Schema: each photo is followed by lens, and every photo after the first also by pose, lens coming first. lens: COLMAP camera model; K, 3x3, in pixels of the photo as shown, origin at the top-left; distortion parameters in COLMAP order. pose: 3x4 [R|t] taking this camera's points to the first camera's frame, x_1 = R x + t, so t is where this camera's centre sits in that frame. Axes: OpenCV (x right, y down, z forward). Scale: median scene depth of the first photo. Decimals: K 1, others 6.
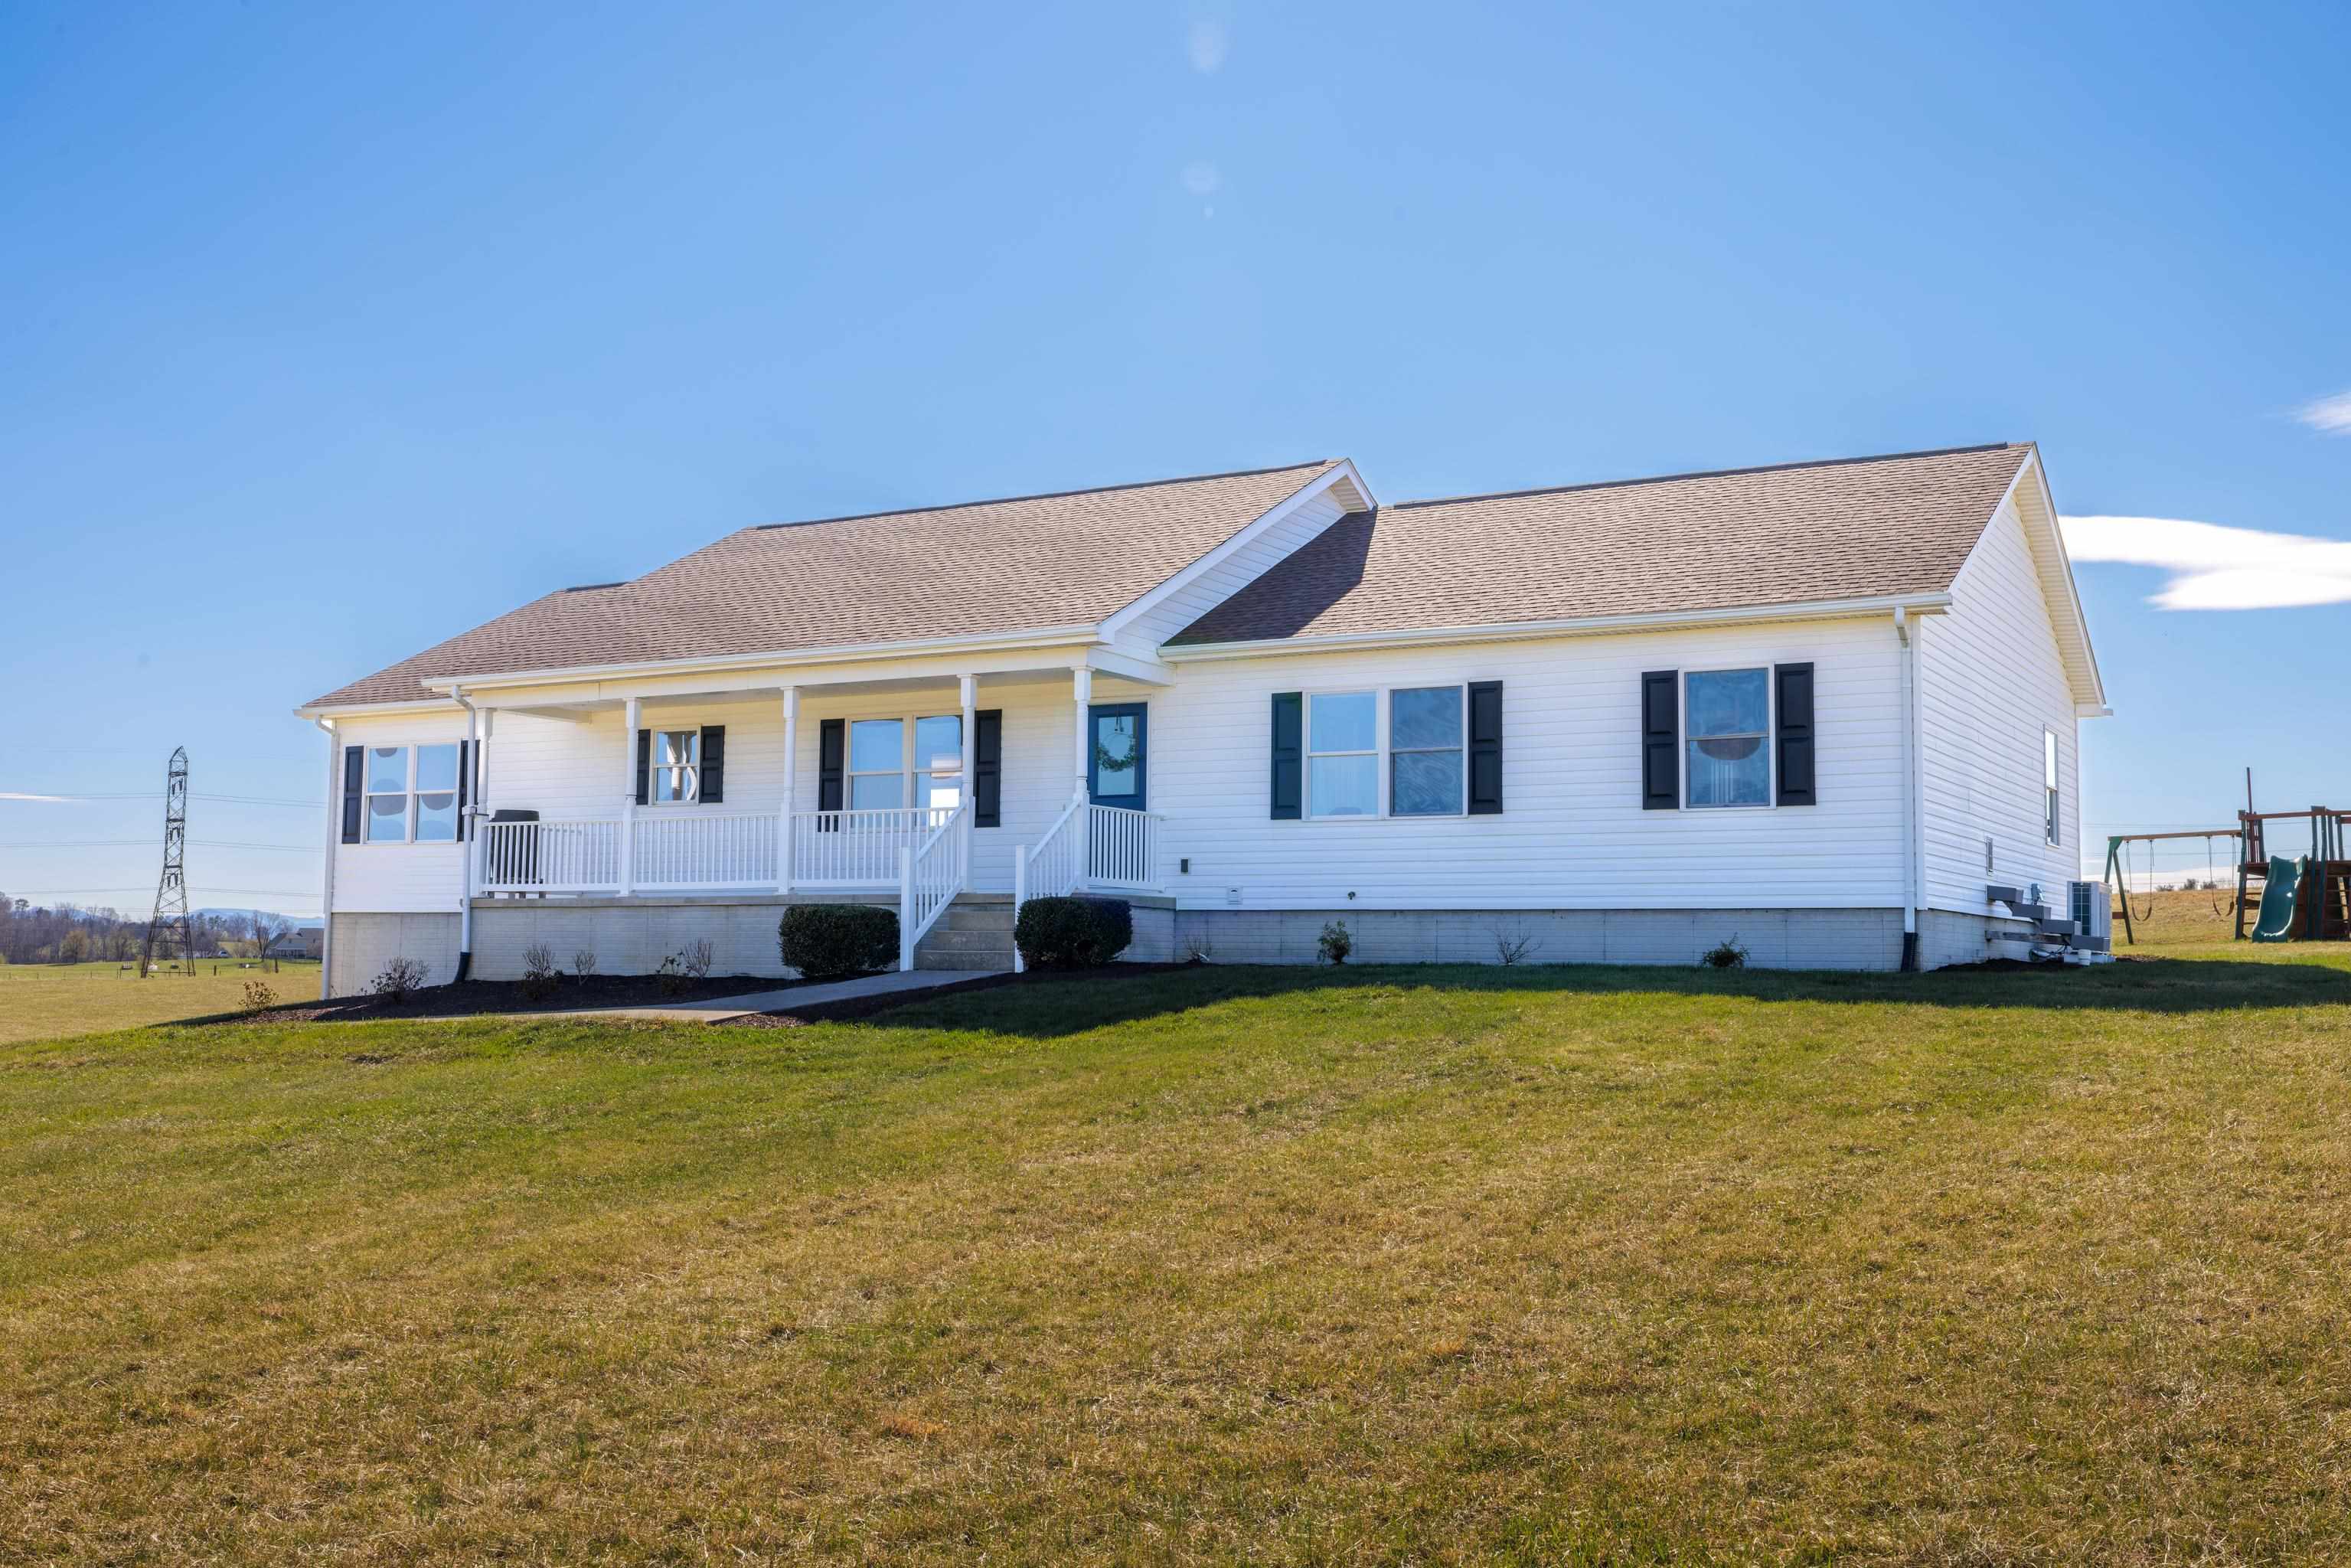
lens RADIAL K [[2283.9, 0, 1172.1], [0, 2283.9, 791.0], [0, 0, 1]] dist [-0.013526, 0.000000]
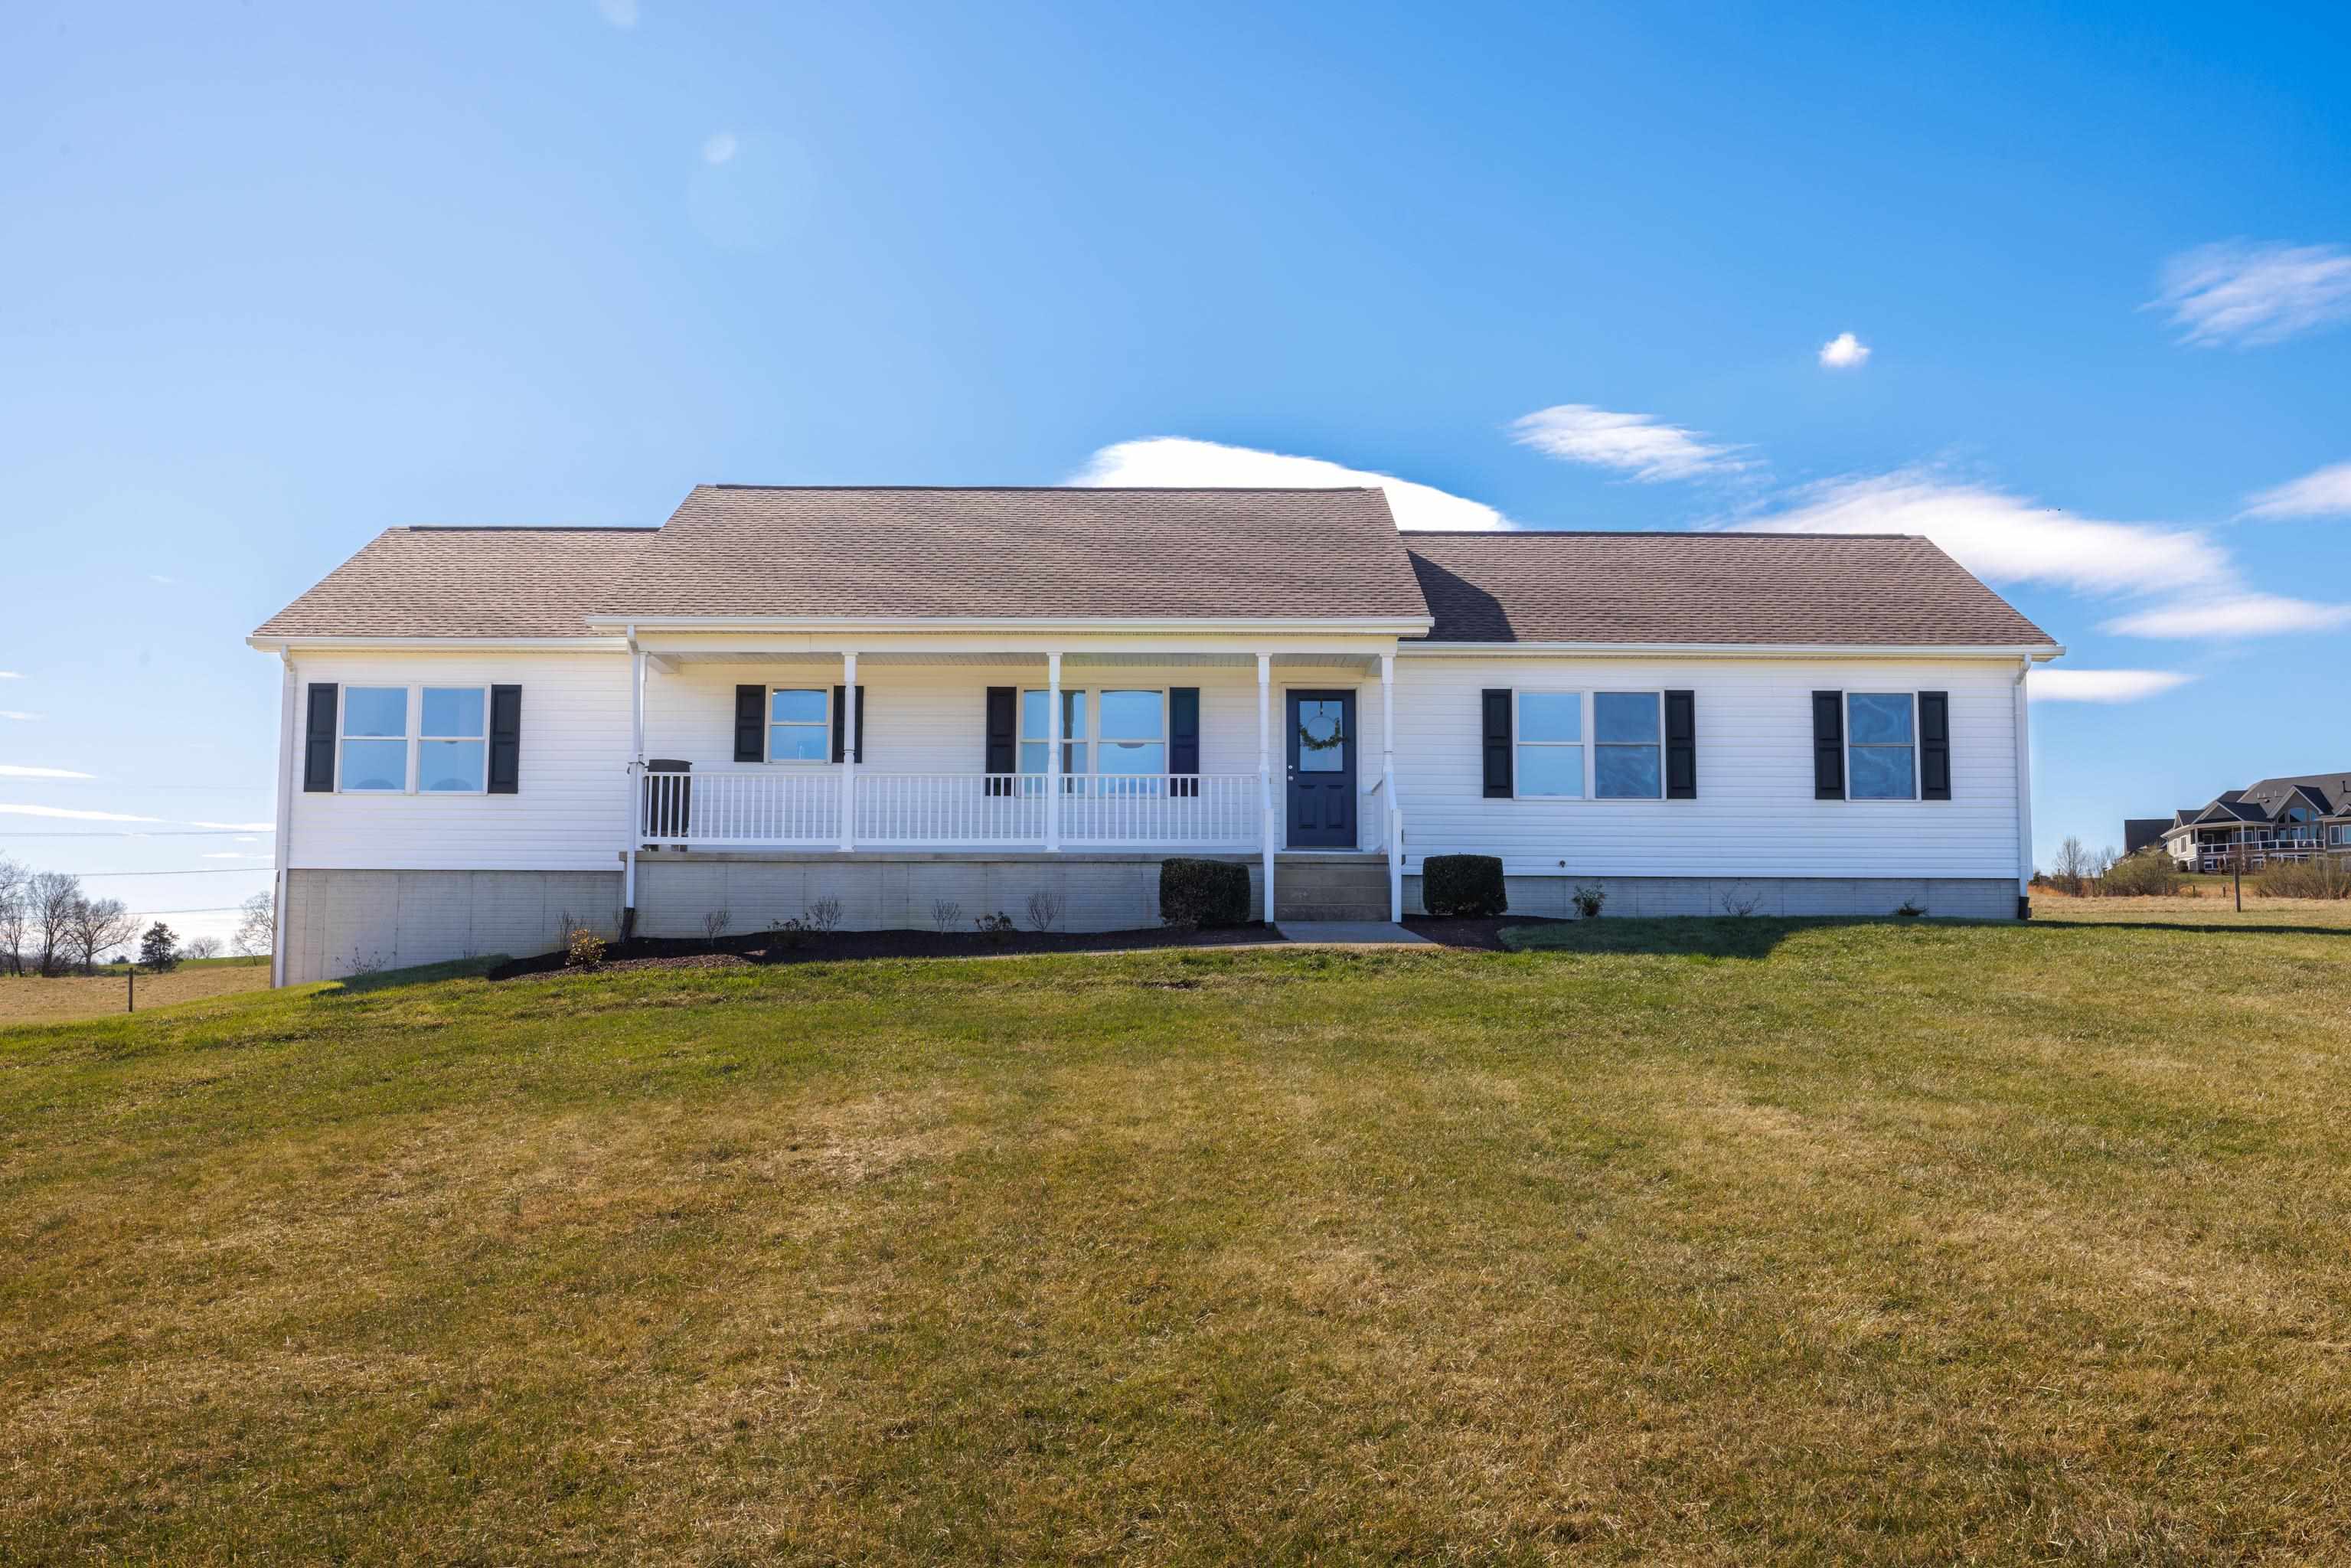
lens RADIAL K [[2283.9, 0, 1168.6], [0, 2283.9, 771.9], [0, 0, 1]] dist [-0.013526, 0.000000]
pose [[0.867126, 0.044264, 0.496119, -0.650658], [-0.035314, 0.999000, -0.027409, 0.035786], [-0.496836, 0.006247, 0.867822, 0.071788]]
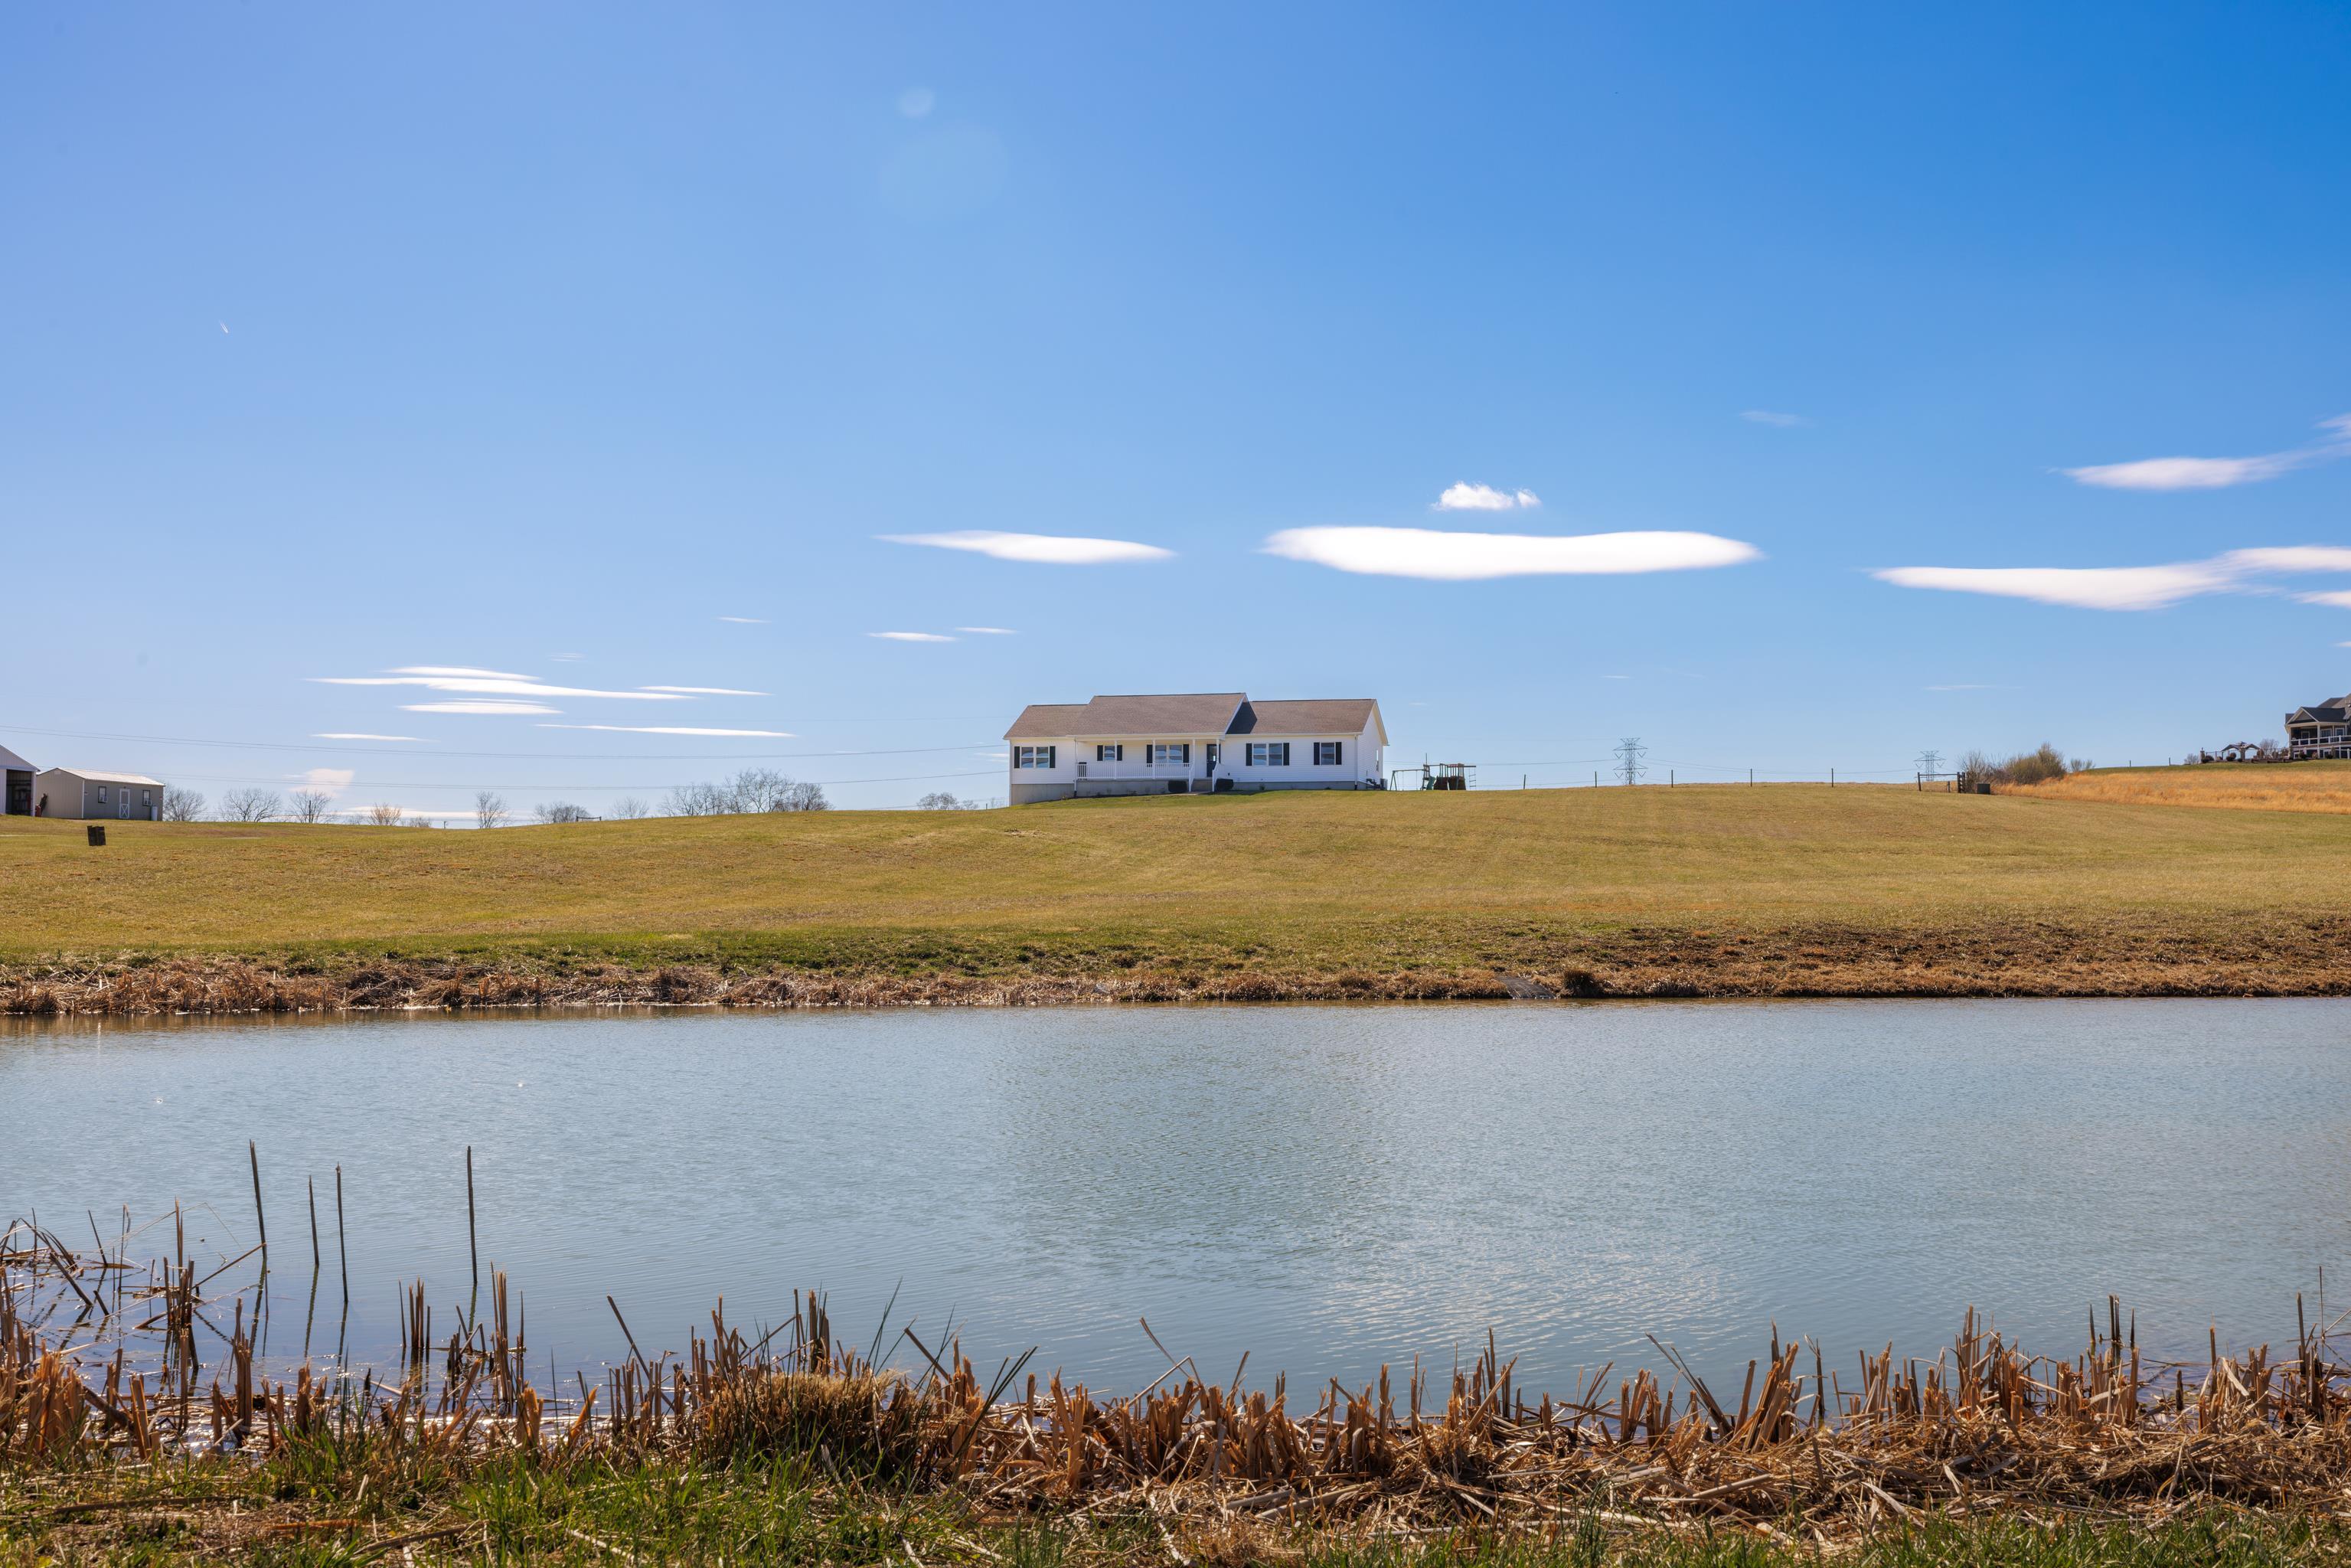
lens RADIAL K [[2283.9, 0, 1174.9], [0, 2283.9, 787.0], [0, 0, 1]] dist [-0.013526, 0.000000]
pose [[0.968045, 0.009069, 0.250612, -1.478470], [-0.015592, 0.999589, 0.024054, -0.065101], [-0.250291, -0.027193, 0.967789, -4.231827]]
